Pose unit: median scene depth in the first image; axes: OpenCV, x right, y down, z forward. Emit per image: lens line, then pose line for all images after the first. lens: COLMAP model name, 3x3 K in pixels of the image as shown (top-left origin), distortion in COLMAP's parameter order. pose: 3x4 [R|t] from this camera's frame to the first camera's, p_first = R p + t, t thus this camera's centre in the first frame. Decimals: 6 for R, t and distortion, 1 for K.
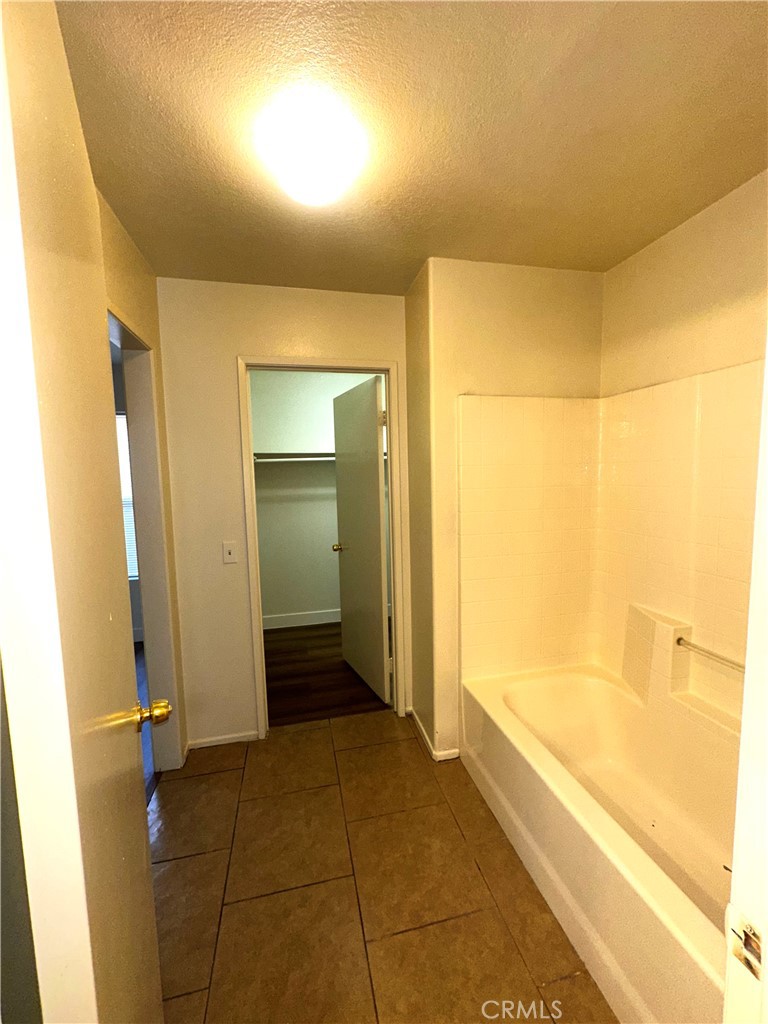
lens RADIAL K [[408.3, 0, 387.9], [0, 408.3, 513.0], [0, 0, 1]] dist [-0.007558, 0.000230]
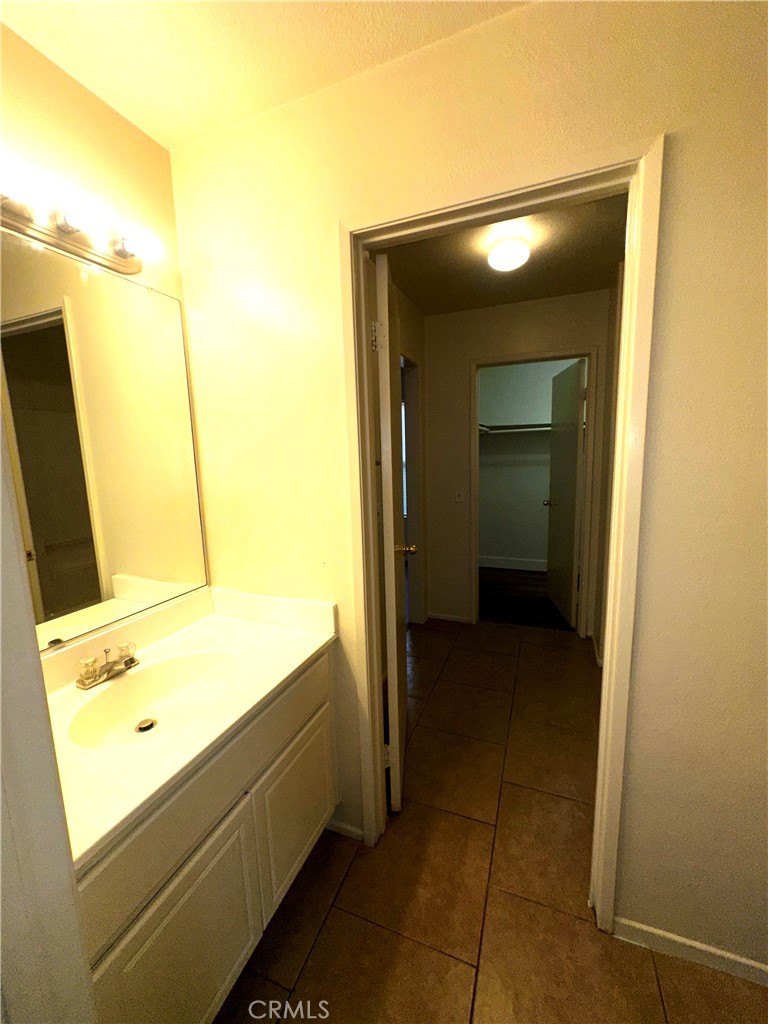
lens RADIAL K [[408.3, 0, 383.2], [0, 408.3, 510.7], [0, 0, 1]] dist [-0.007558, 0.000230]
pose [[0.819340, 0.077825, -0.568001, 0.212845], [-0.040659, 0.996137, 0.077837, 0.042824], [0.571864, -0.040681, 0.819339, -0.348247]]
